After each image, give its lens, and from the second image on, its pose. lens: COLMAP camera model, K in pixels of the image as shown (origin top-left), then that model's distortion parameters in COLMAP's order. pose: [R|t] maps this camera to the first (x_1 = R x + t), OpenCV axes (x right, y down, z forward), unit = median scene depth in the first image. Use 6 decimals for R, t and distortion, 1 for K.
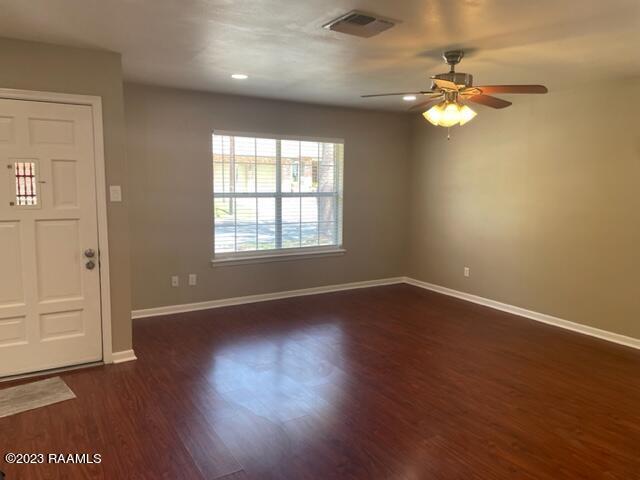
lens RADIAL K [[488.2, 0, 320.8], [0, 488.2, 238.7], [0, 0, 1]] dist [0.023011, -0.003980]
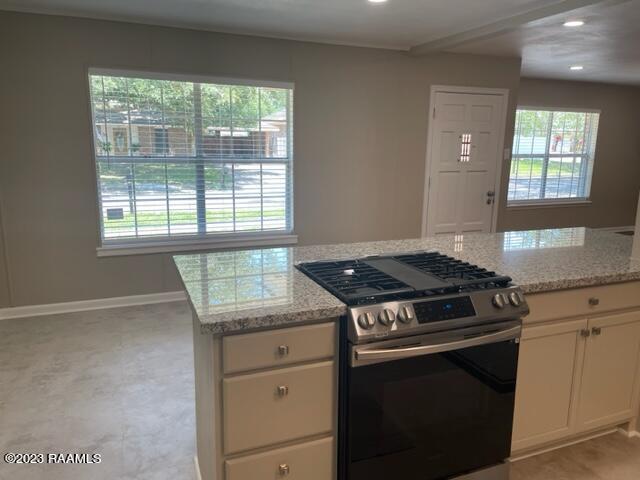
lens RADIAL K [[488.2, 0, 318.5], [0, 488.2, 240.3], [0, 0, 1]] dist [0.023011, -0.003980]
pose [[0.984777, 0.031637, -0.170919, -0.632095], [-0.018446, 0.996766, 0.078218, 0.056185], [0.172841, -0.073875, 0.982175, -0.521534]]
